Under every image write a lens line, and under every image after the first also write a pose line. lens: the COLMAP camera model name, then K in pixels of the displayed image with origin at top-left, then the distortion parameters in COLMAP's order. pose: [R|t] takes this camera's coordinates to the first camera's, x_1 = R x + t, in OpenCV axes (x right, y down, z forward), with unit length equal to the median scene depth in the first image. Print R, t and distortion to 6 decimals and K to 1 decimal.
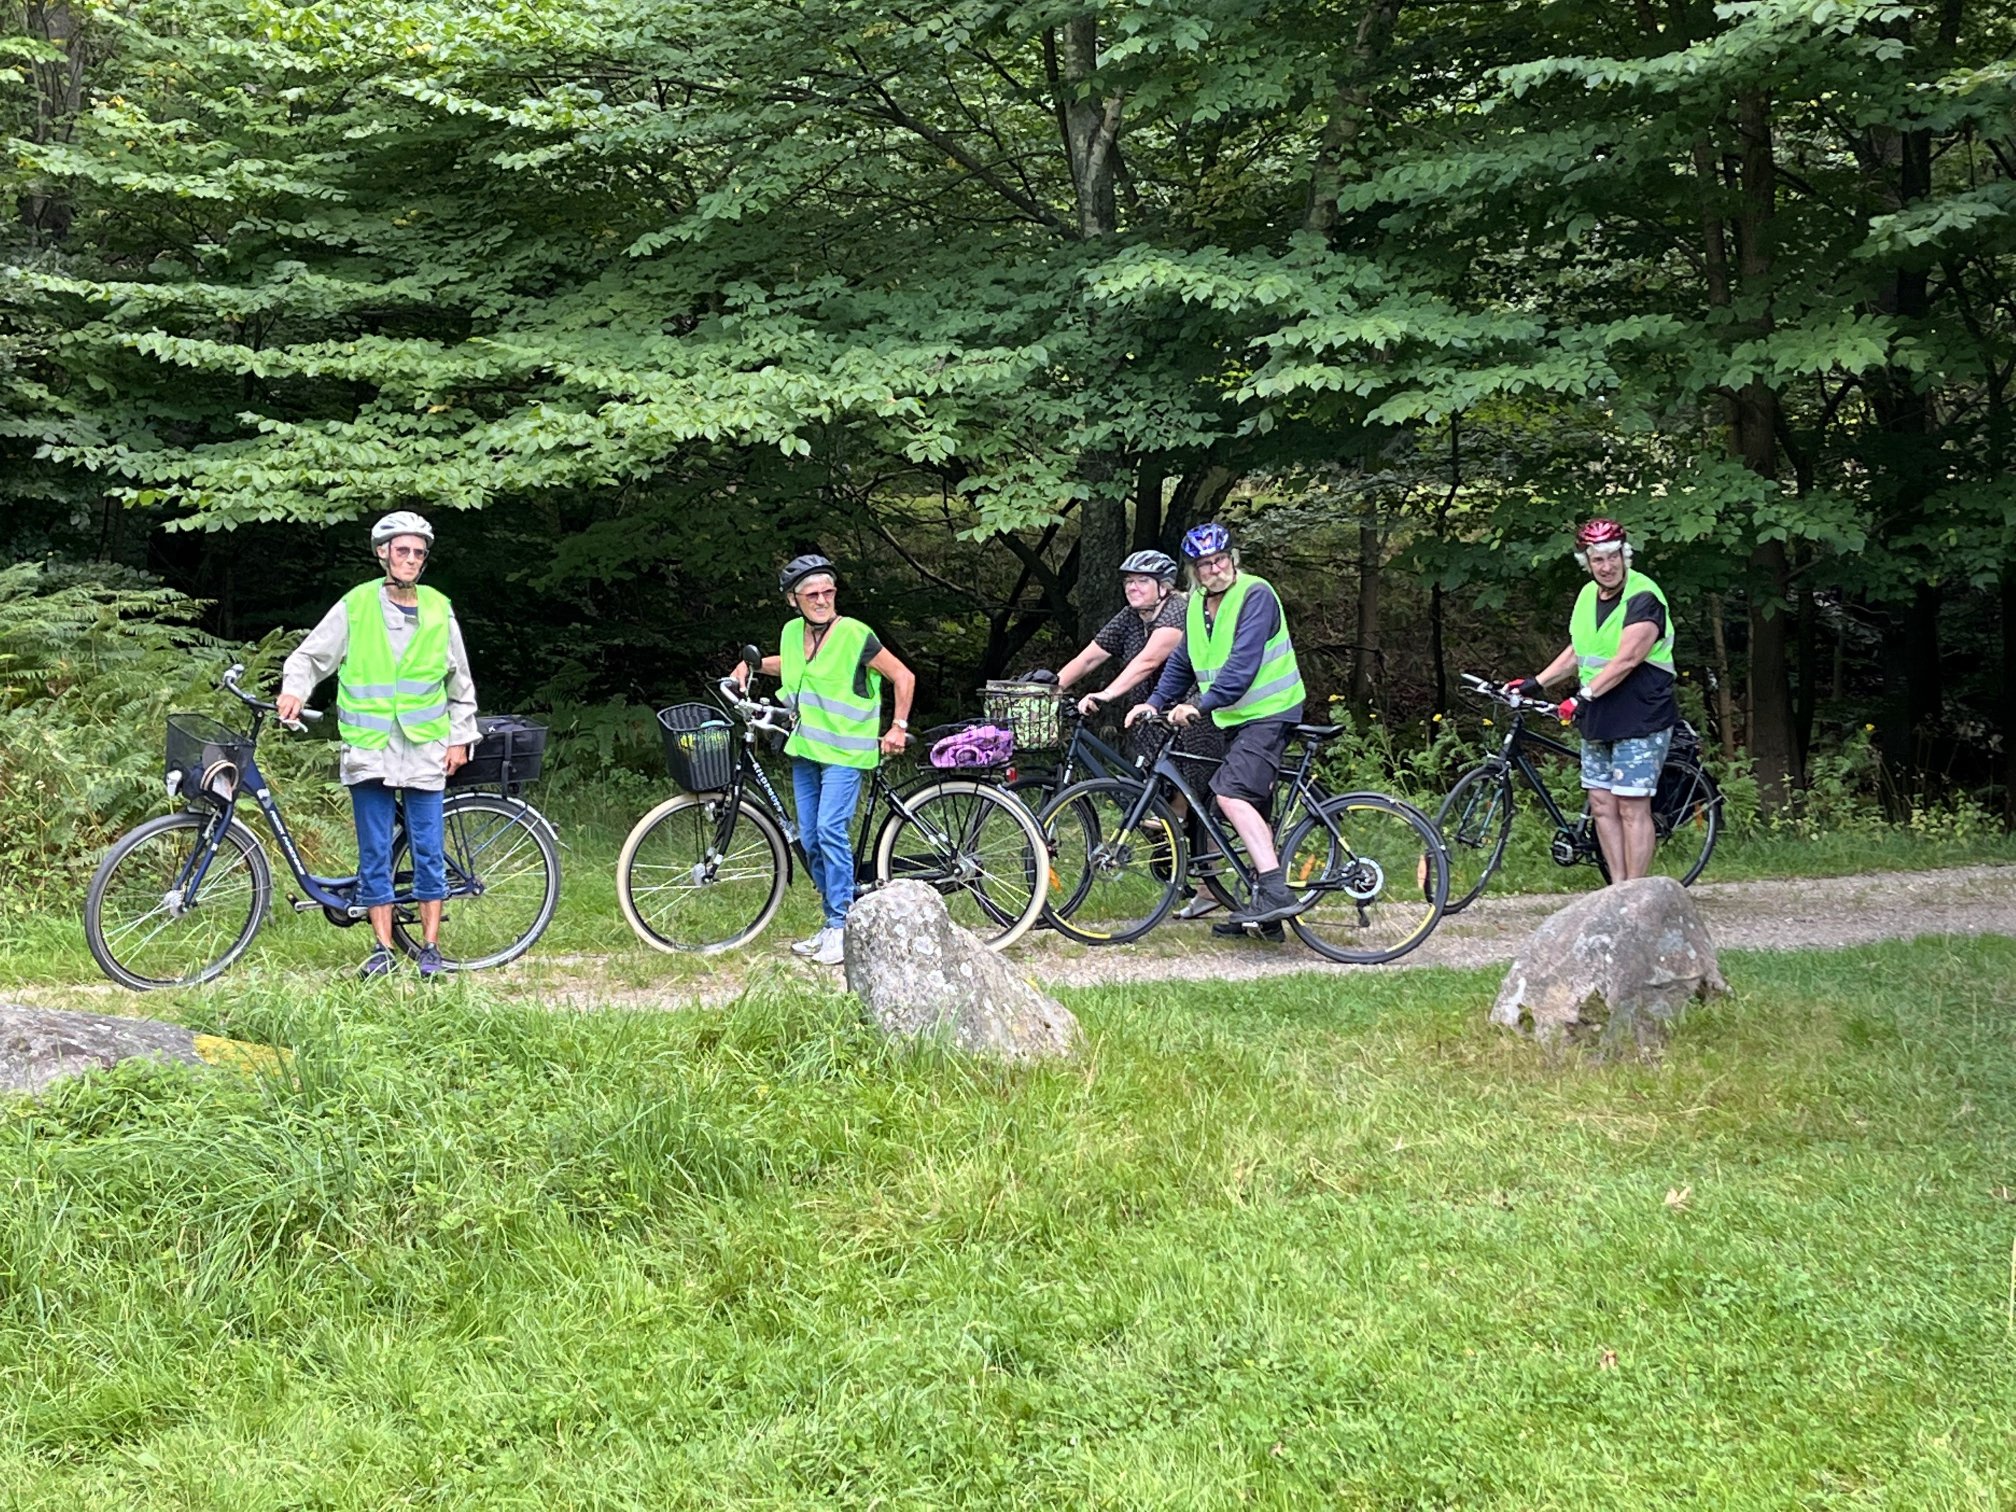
lens RADIAL K [[3200.6, 0, 1018.8], [0, 3200.6, 752.0], [0, 0, 1]] dist [0.055729, 0.000000]
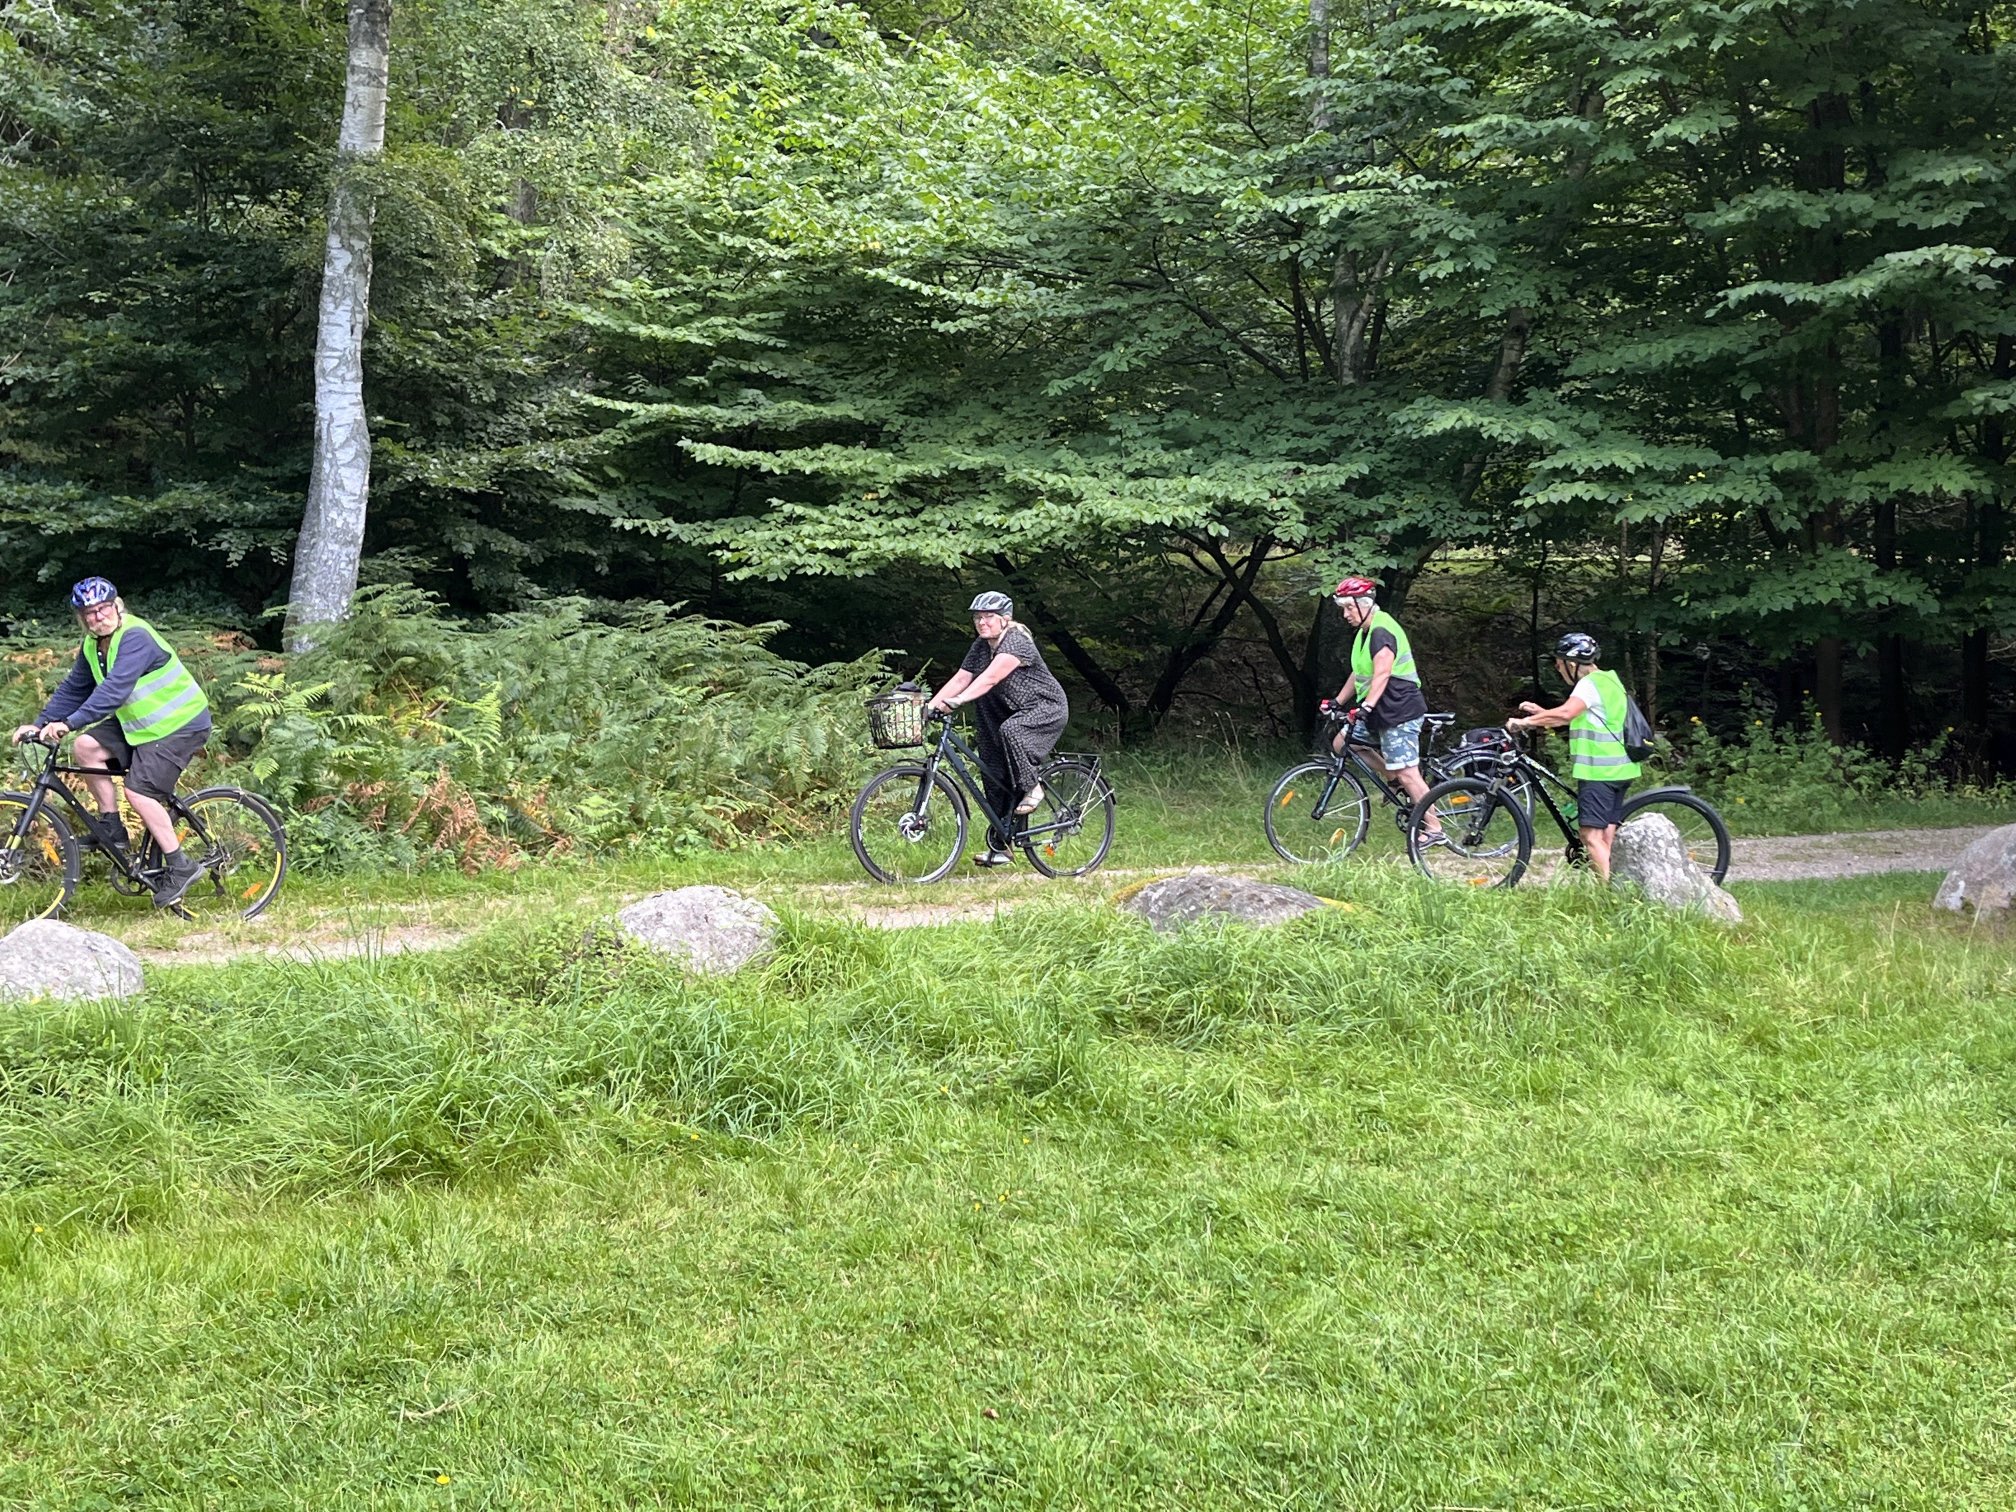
lens RADIAL K [[2479.8, 0, 994.4], [0, 2479.8, 718.8], [0, 0, 1]] dist [0.029649, 0.000000]
pose [[0.999351, 0.013317, 0.033470, -0.187504], [-0.012986, 0.999865, -0.010091, 0.003700], [-0.033600, 0.009650, 0.999389, -0.123300]]
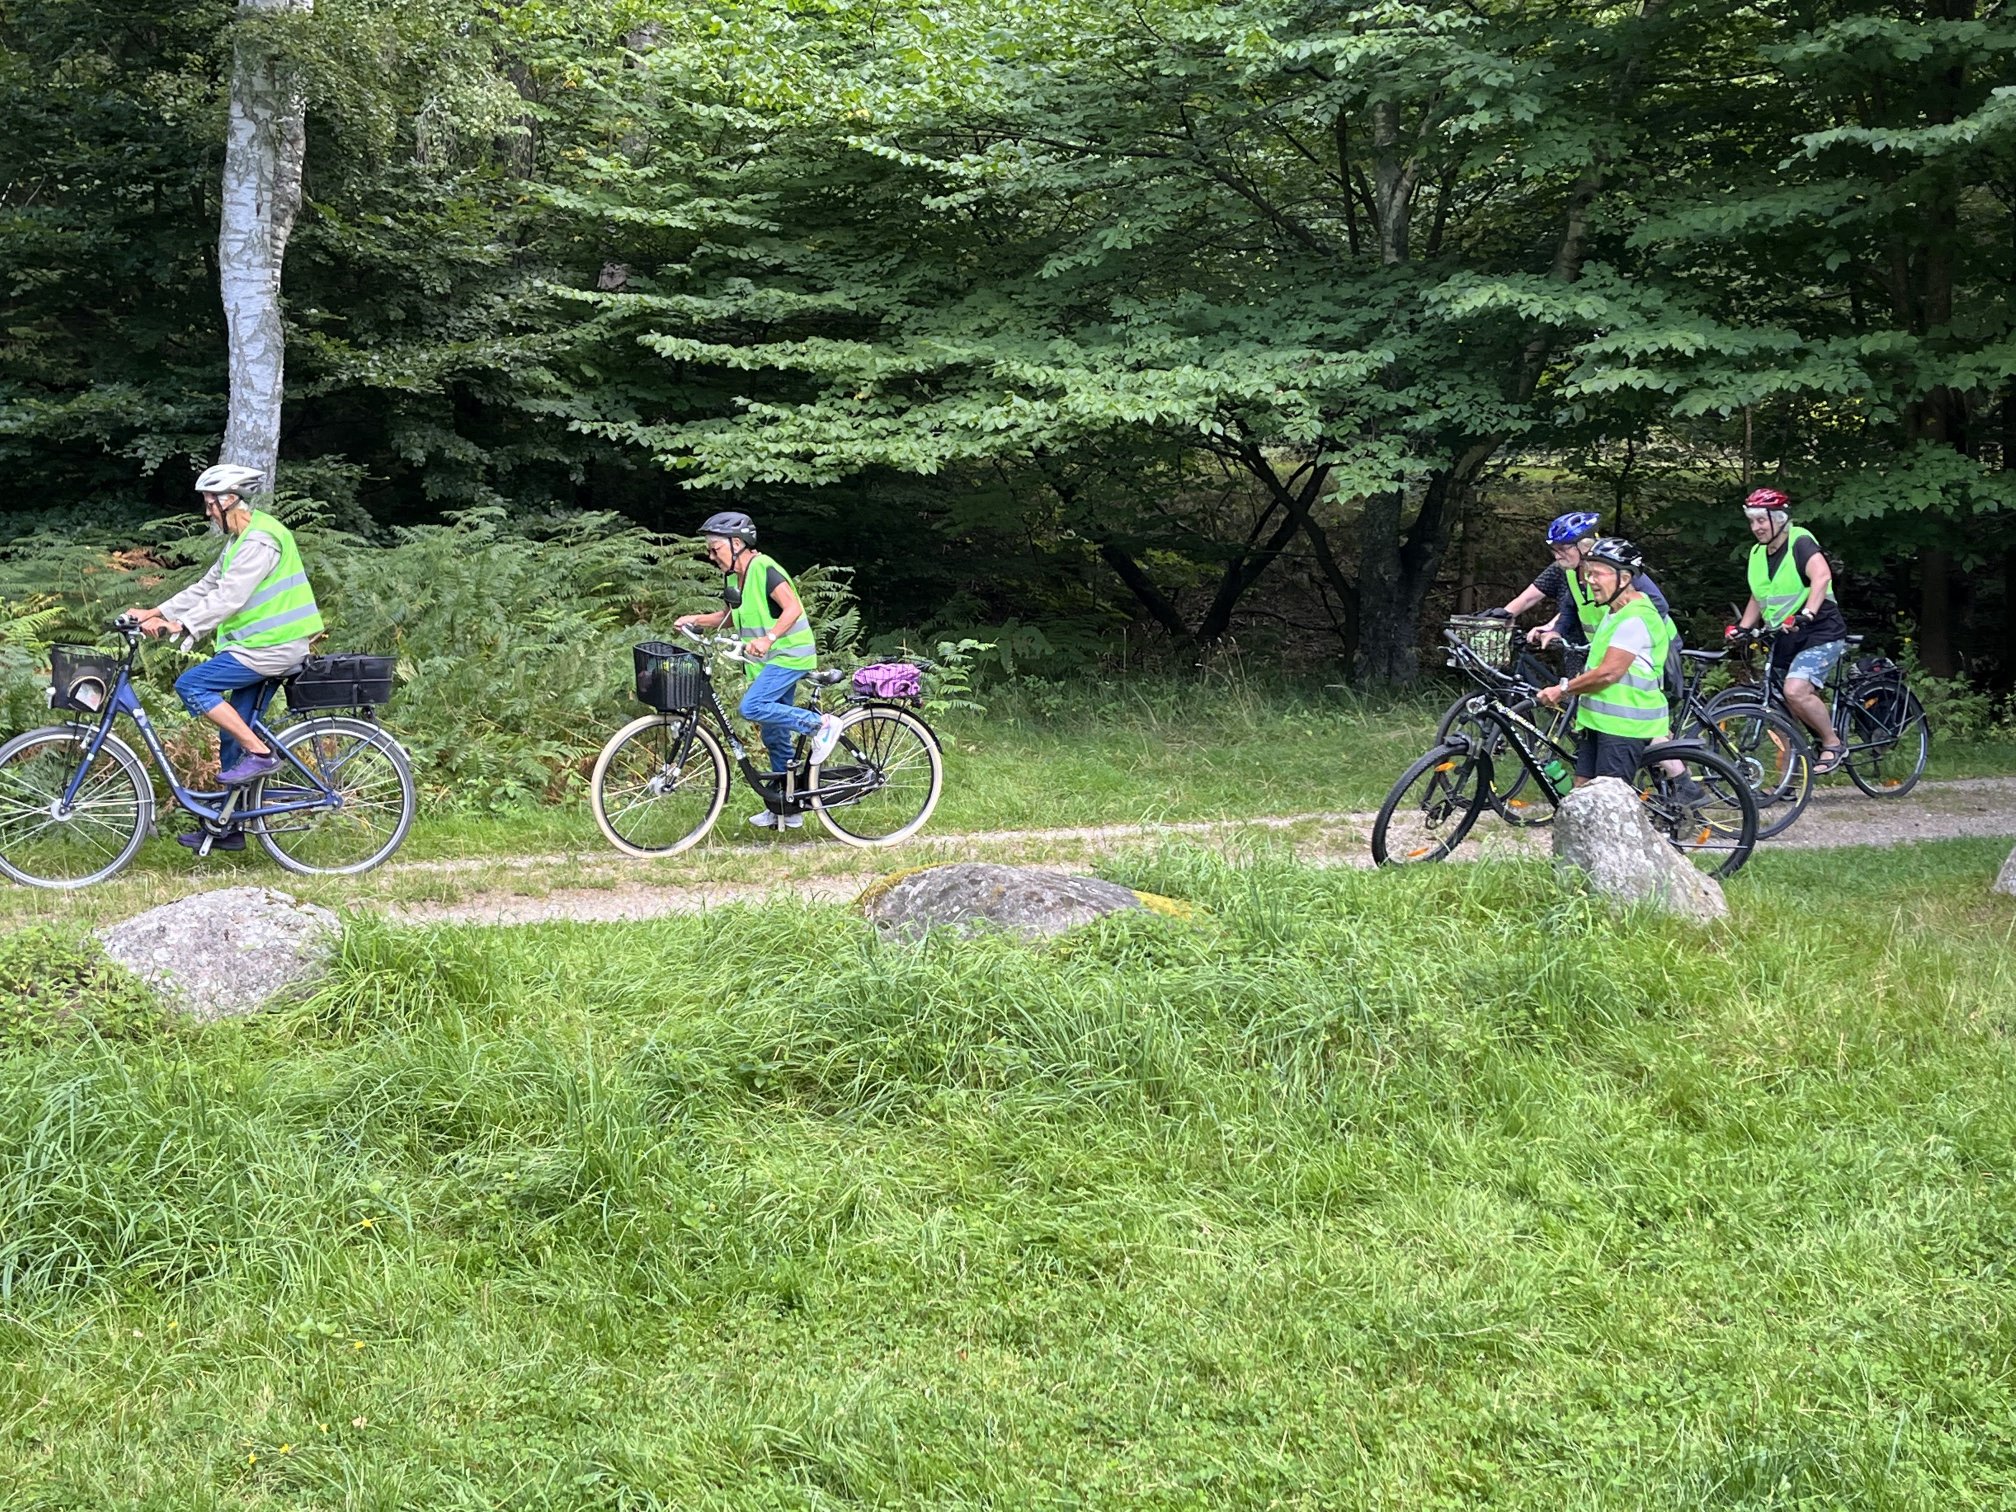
lens RADIAL K [[2479.8, 0, 1000.0], [0, 2479.8, 752.4], [0, 0, 1]] dist [0.029649, 0.000000]
pose [[0.999545, 0.014068, -0.026680, -0.112803], [-0.013038, 0.999177, 0.038398, -0.002398], [0.027199, -0.038033, 0.998906, -0.001241]]
